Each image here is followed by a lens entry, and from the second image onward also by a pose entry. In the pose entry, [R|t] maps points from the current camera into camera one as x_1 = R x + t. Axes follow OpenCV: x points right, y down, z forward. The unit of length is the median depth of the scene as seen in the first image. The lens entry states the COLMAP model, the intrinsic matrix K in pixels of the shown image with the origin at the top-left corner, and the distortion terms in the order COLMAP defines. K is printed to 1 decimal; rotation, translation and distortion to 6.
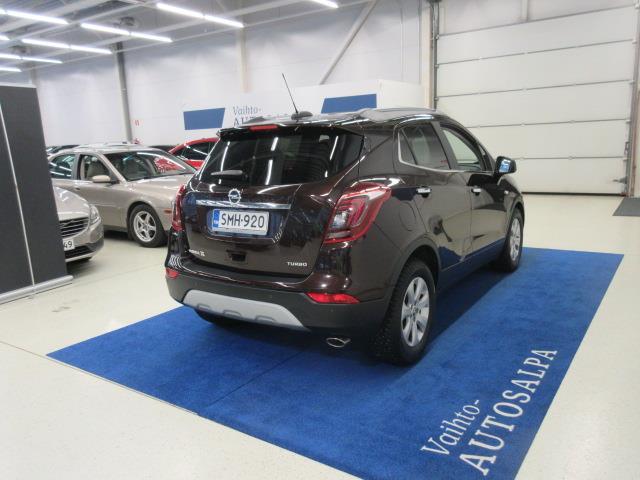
lens RADIAL K [[514.1, 0, 322.2], [0, 514.1, 241.3], [0, 0, 1]] dist [0.026936, -0.017338]
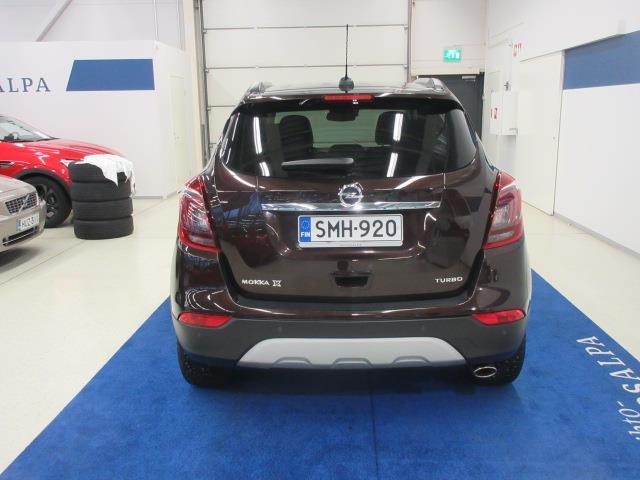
lens RADIAL K [[602.3, 0, 320.8], [0, 602.3, 236.2], [0, 0, 1]] dist [-0.001665, 0.000000]
pose [[0.849000, -0.086330, 0.521293, -0.623876], [0.087905, 0.995891, 0.021762, -0.051922], [-0.521030, 0.027348, 0.853100, 0.318804]]
